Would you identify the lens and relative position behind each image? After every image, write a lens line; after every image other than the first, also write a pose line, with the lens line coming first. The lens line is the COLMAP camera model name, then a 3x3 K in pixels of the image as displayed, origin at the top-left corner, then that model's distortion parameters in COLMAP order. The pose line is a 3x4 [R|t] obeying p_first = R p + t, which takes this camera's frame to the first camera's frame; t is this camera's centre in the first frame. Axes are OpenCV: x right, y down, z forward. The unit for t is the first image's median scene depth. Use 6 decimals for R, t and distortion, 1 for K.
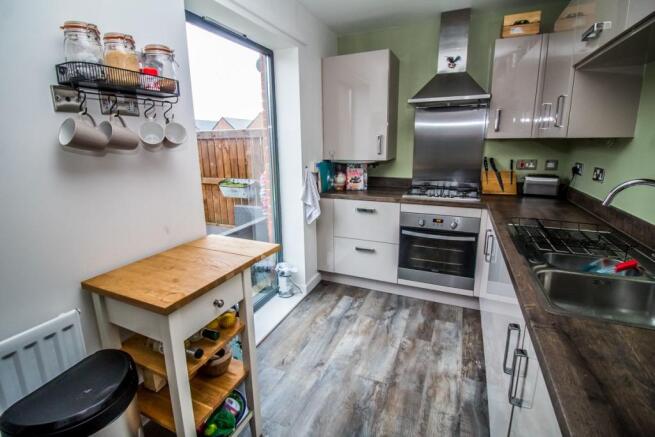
lens RADIAL K [[305.8, 0, 325.0], [0, 305.8, 213.7], [0, 0, 1]] dist [-0.002966, -0.001112]
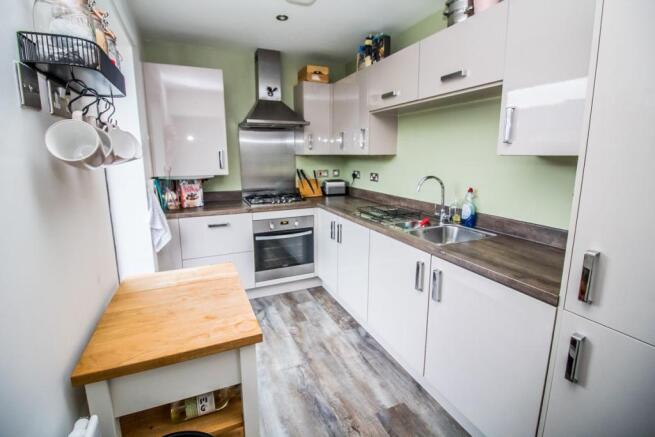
lens RADIAL K [[305.8, 0, 323.6], [0, 305.8, 217.1], [0, 0, 1]] dist [-0.002966, -0.001112]
pose [[0.669291, -0.140057, 0.729680, -0.396091], [0.167076, 0.985291, 0.035871, -0.016379], [-0.723972, 0.097904, 0.682847, 0.074378]]
